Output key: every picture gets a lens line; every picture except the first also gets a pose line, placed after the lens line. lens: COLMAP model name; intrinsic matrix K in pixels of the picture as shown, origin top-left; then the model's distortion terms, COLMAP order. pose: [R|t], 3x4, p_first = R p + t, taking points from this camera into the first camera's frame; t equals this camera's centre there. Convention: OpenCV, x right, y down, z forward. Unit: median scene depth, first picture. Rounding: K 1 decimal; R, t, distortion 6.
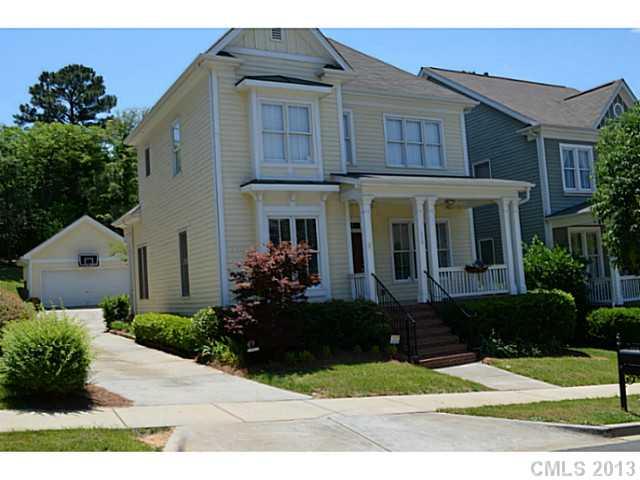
lens RADIAL K [[657.0, 0, 320.0], [0, 657.0, 240.0], [0, 0, 1]] dist [-0.056736, -0.002064]
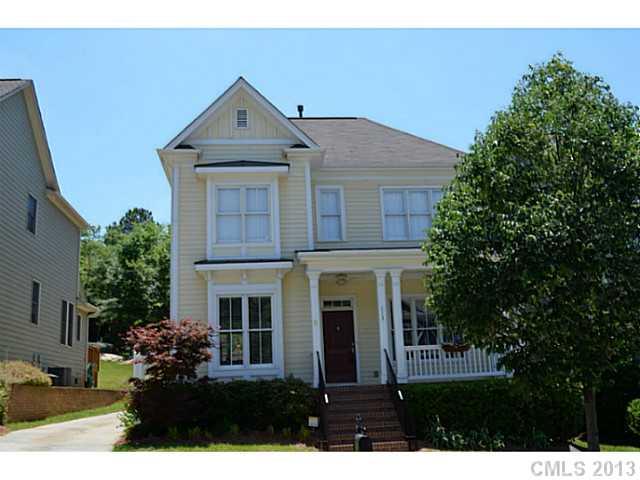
lens RADIAL K [[657.0, 0, 320.0], [0, 657.0, 240.0], [0, 0, 1]] dist [-0.056736, -0.002064]
pose [[0.921820, -0.064057, -0.382289, 0.450976], [0.012754, 0.990729, -0.135254, 0.018542], [0.387409, 0.119804, 0.914090, 0.105034]]
